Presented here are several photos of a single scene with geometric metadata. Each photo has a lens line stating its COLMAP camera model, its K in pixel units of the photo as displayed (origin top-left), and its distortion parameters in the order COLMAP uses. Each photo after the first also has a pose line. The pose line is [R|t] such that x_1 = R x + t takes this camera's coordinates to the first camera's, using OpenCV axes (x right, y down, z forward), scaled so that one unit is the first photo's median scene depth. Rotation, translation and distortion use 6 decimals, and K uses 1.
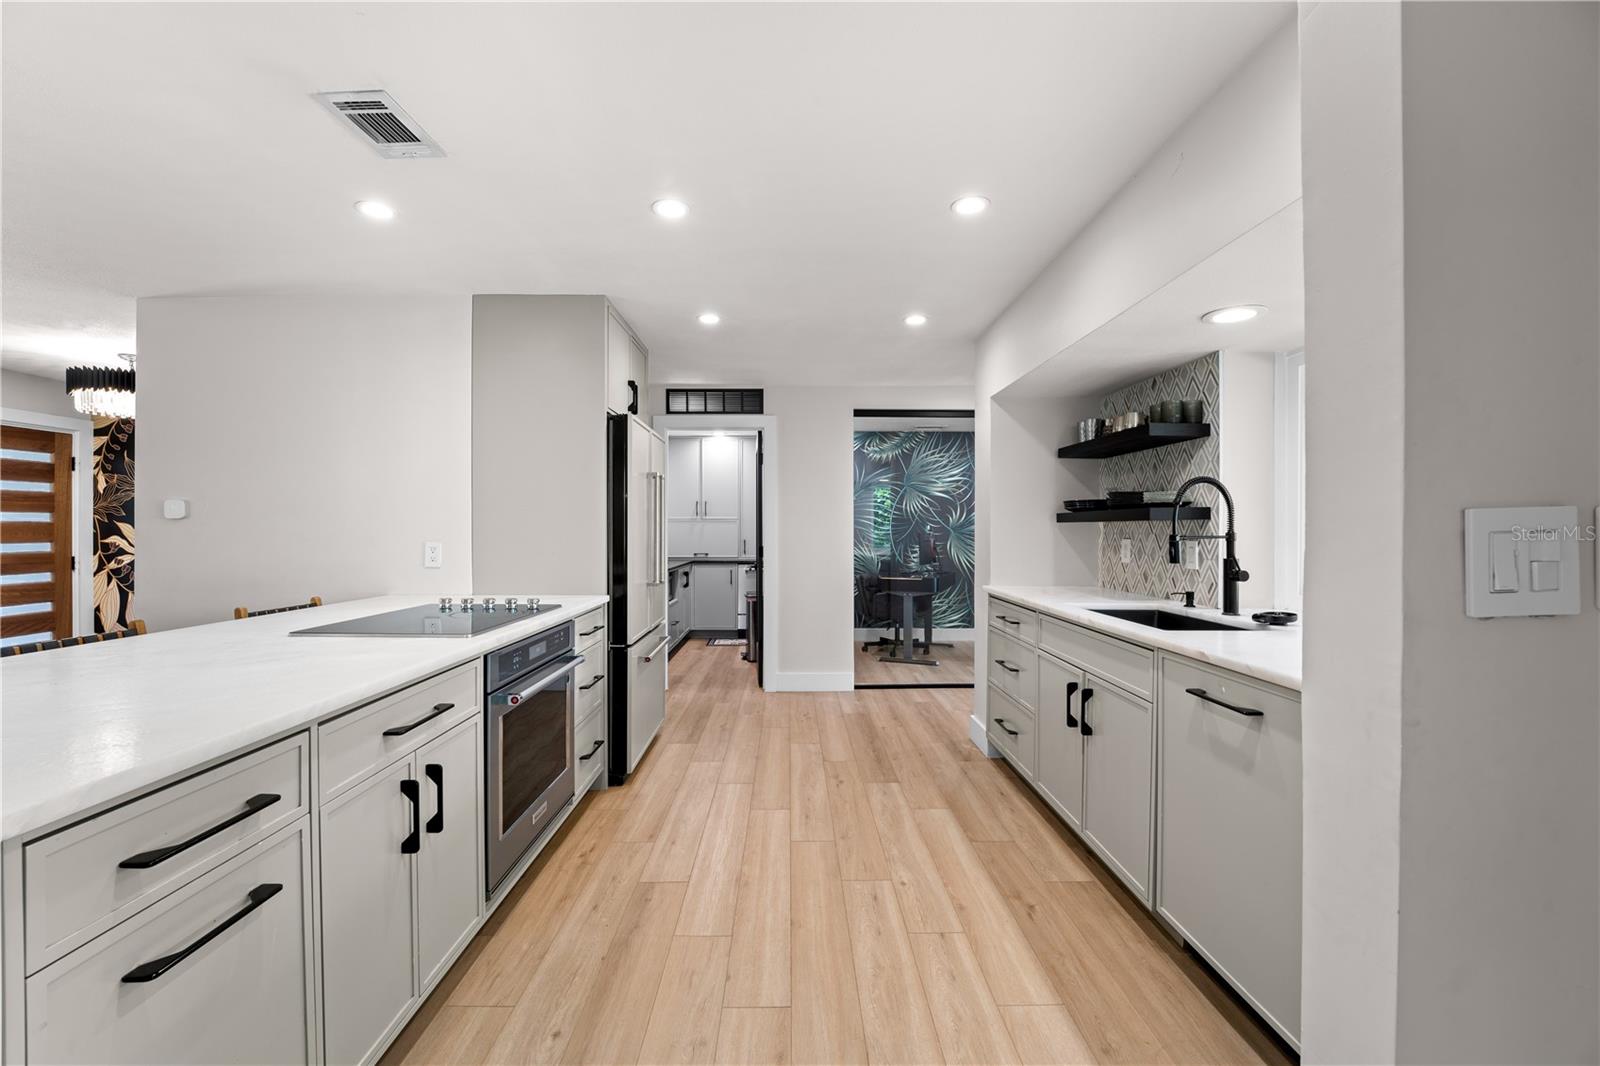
lens RADIAL K [[657.6, 0, 799.4], [0, 657.6, 532.0], [0, 0, 1]] dist [-0.001800, 0.000005]
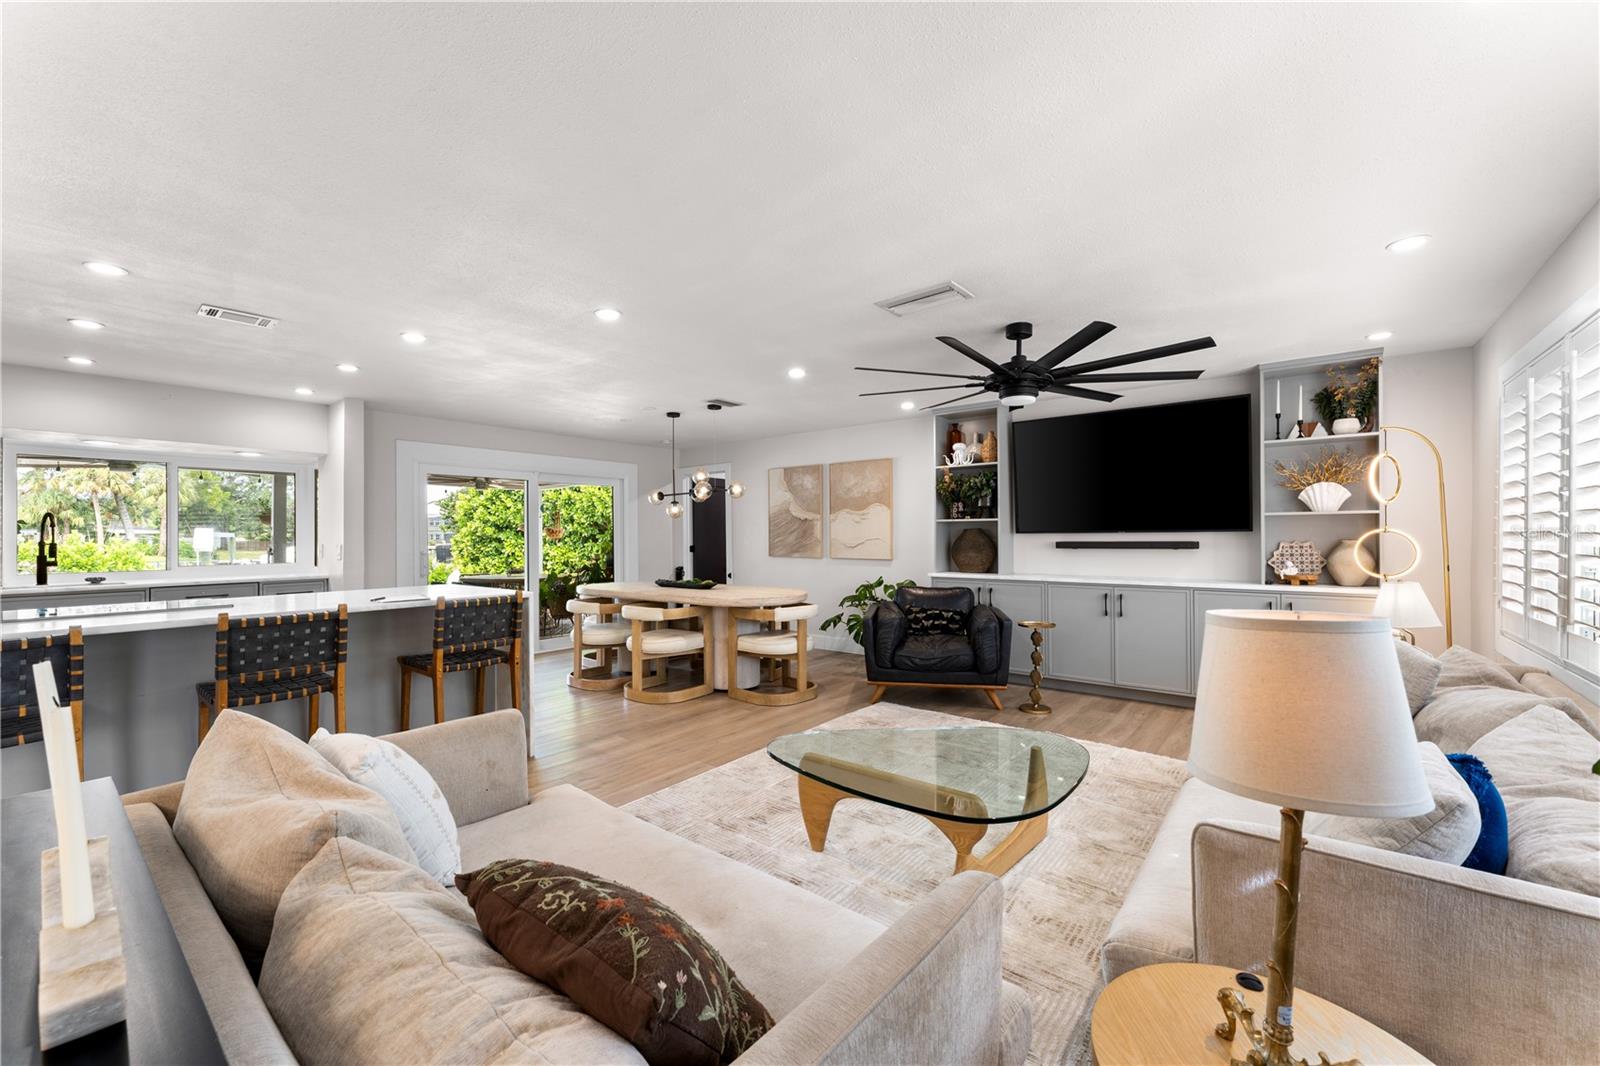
lens RADIAL K [[657.6, 0, 798.3], [0, 657.6, 535.5], [0, 0, 1]] dist [-0.001800, 0.000005]
pose [[-0.787574, 0.002842, 0.616214, -2.026219], [0.006420, 0.999973, 0.003593, -0.006706], [-0.616187, 0.006786, -0.787570, 1.052609]]
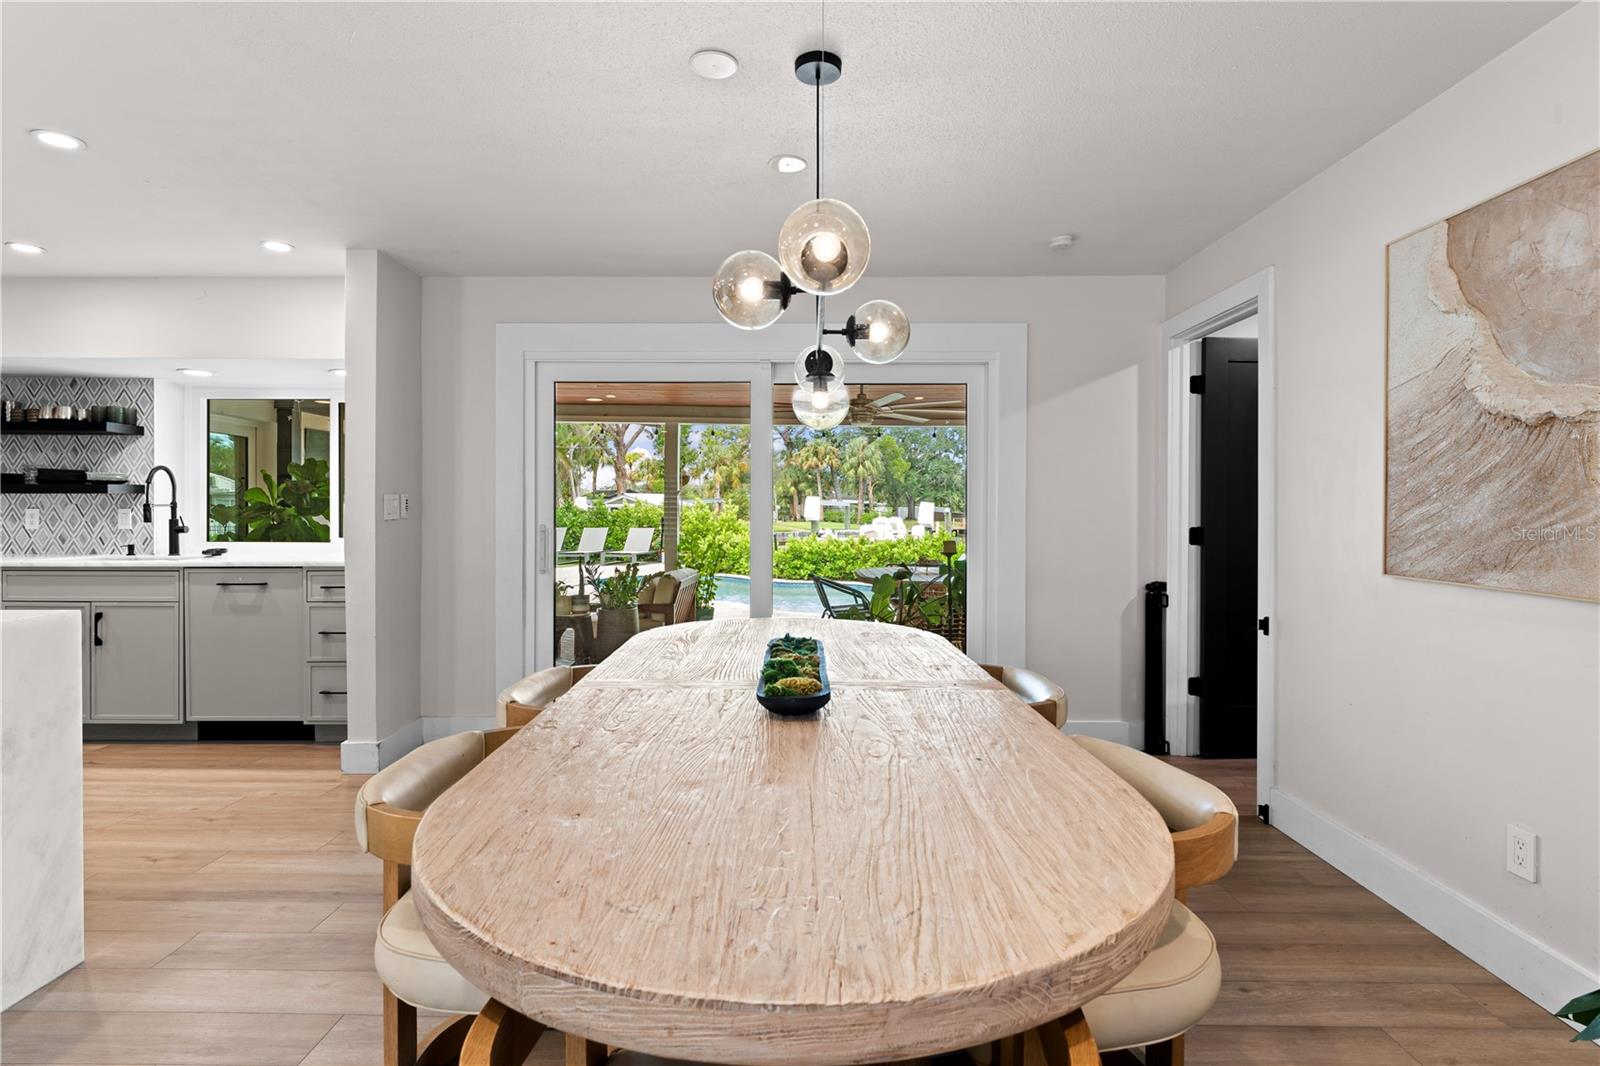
lens RADIAL K [[808.4, 0, 797.7], [0, 808.4, 522.3], [0, 0, 1]] dist [-0.007101, -0.000715]
pose [[0.031076, -0.017273, 0.999368, -1.098294], [0.001378, 0.999850, 0.017239, 0.016123], [-0.999516, 0.000842, 0.031095, -0.488103]]
